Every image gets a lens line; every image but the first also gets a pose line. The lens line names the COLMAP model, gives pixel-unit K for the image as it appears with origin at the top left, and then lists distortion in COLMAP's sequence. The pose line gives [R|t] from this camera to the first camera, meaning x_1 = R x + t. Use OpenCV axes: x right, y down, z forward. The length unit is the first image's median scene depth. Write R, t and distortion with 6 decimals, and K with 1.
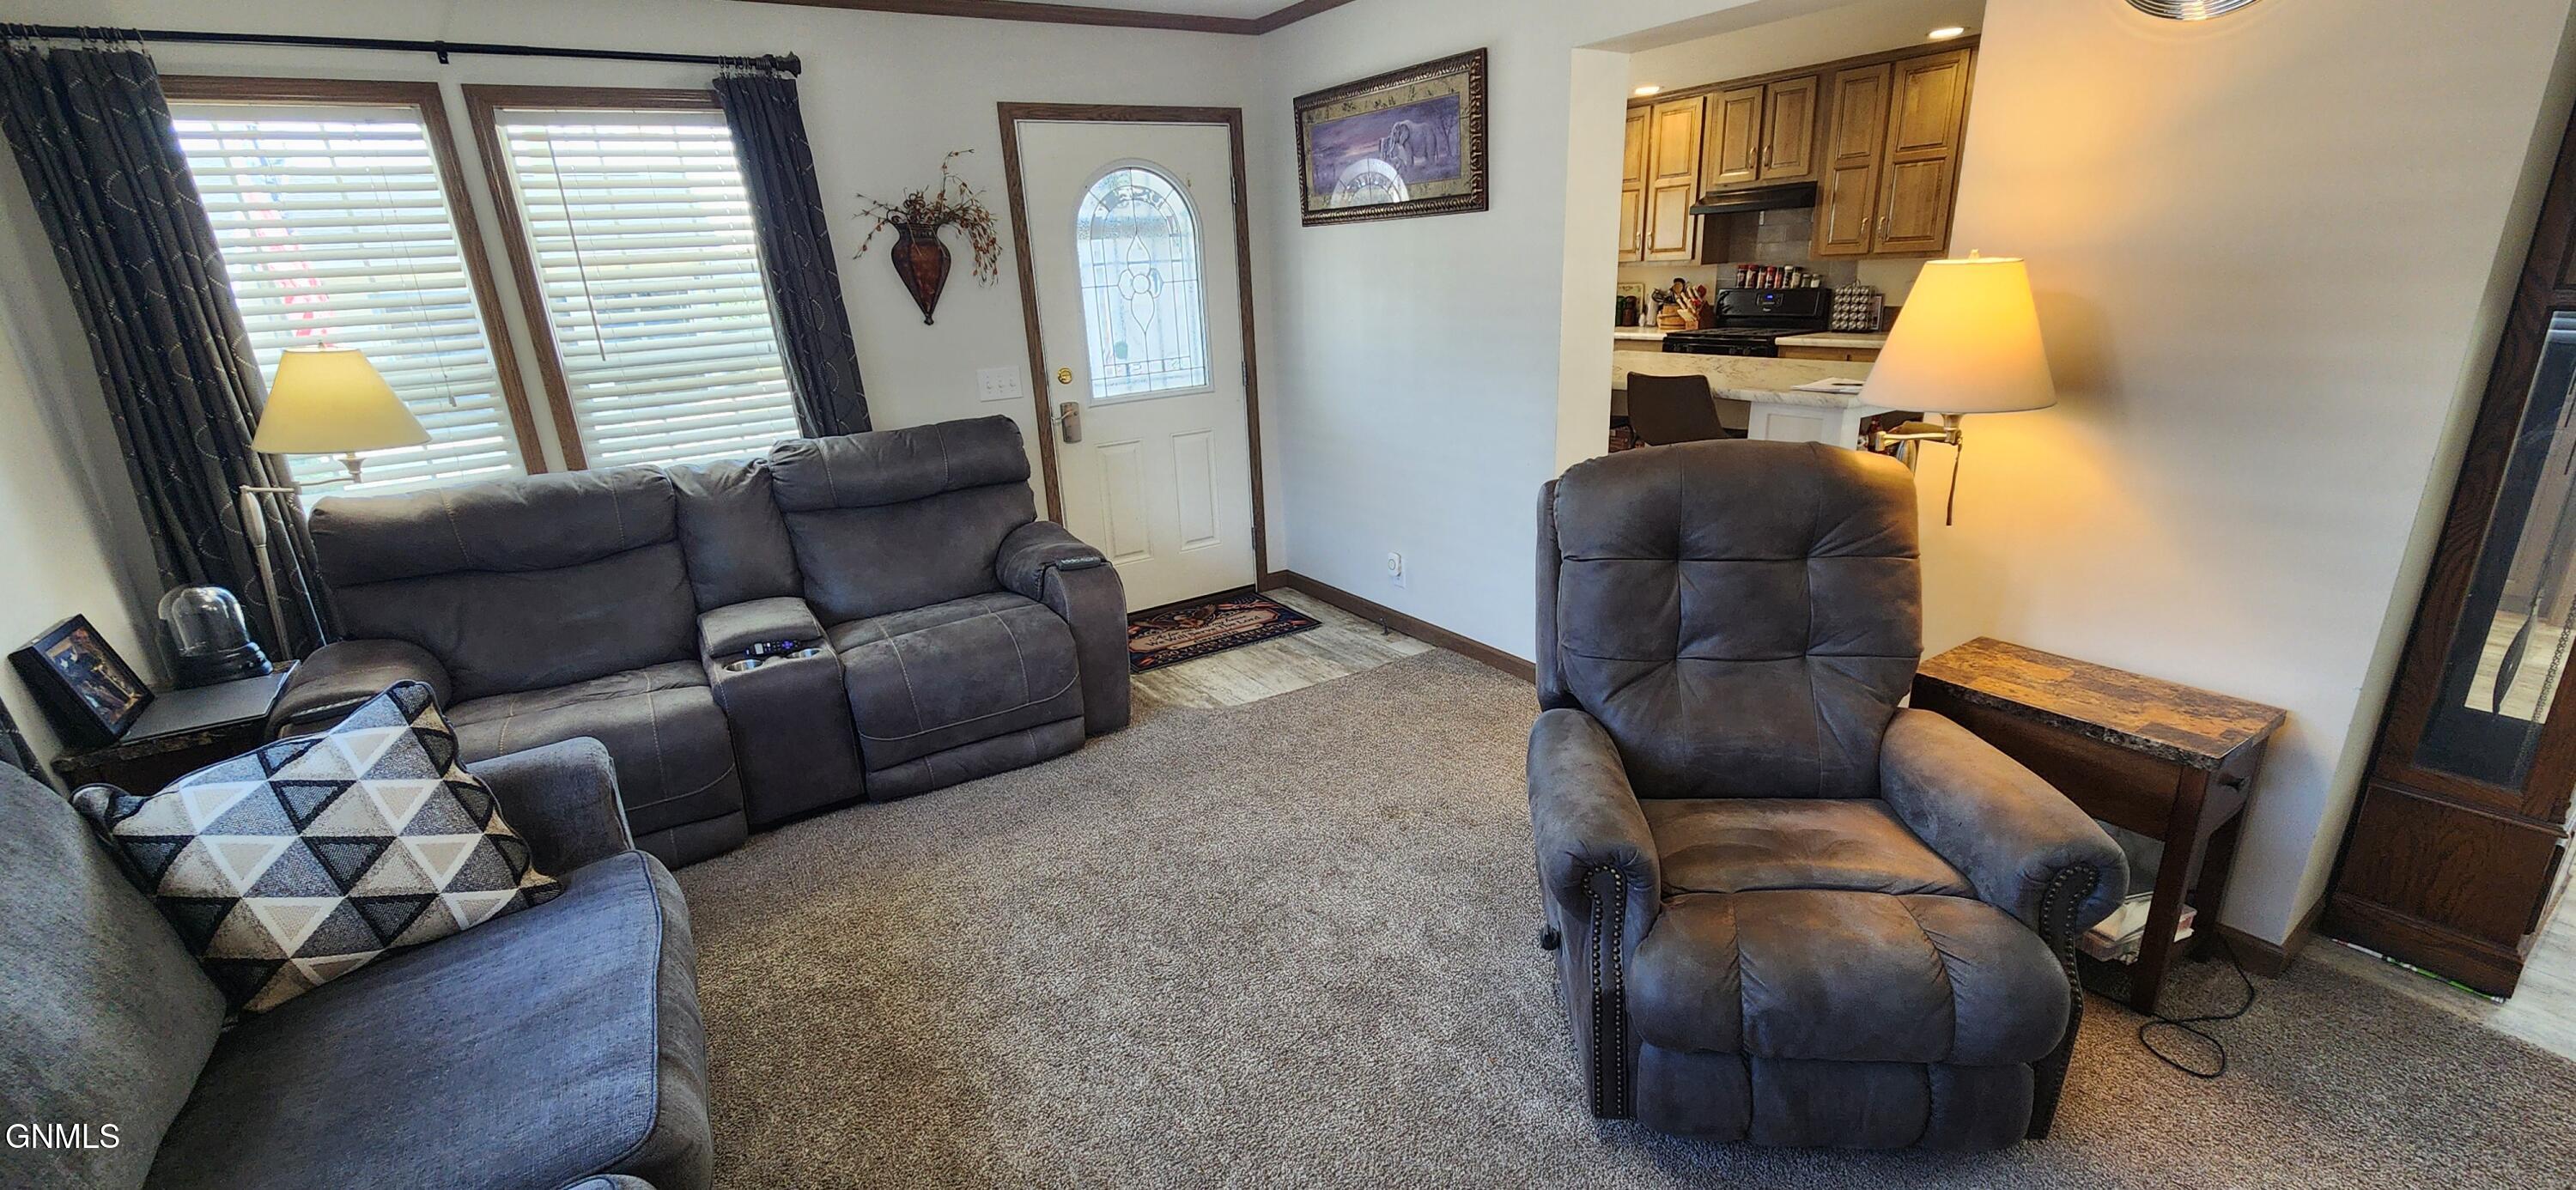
lens RADIAL K [[1055.0, 0, 1288.0], [0, 1055.0, 595.0], [0, 0, 1]] dist [0.003543, 0.000395]
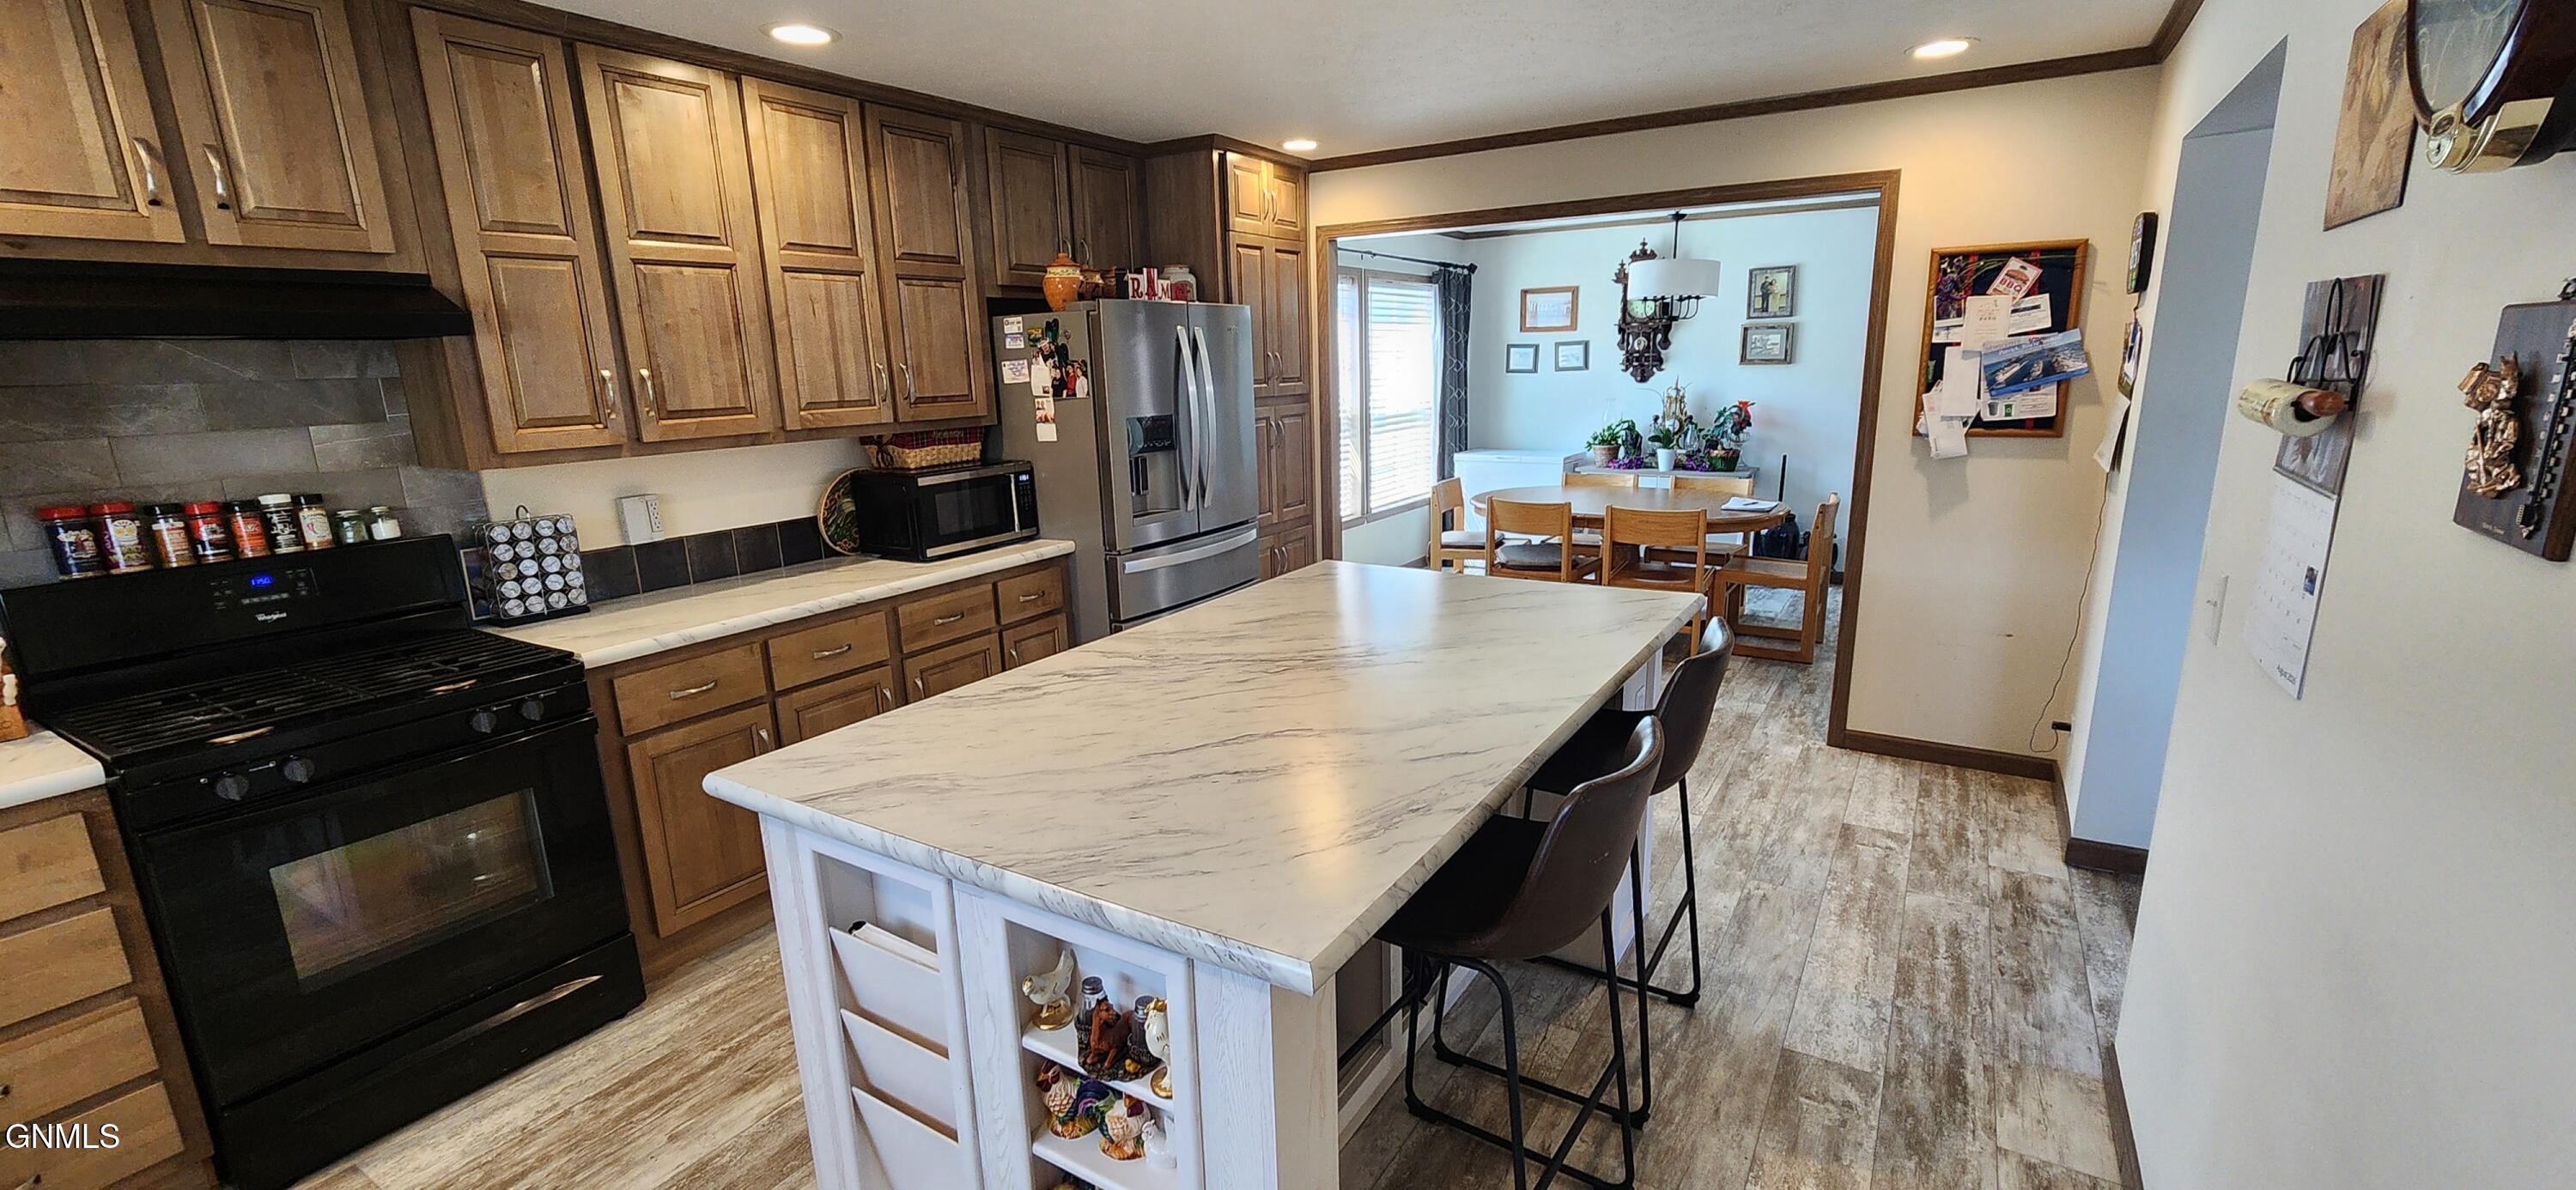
lens RADIAL K [[1055.0, 0, 1288.0], [0, 1055.0, 595.0], [0, 0, 1]] dist [0.003543, 0.000395]
pose [[-0.422979, -0.143091, 0.894770, 0.002371], [0.318513, 0.900961, 0.294650, -0.278494], [-0.848315, 0.409627, -0.335511, 0.848311]]
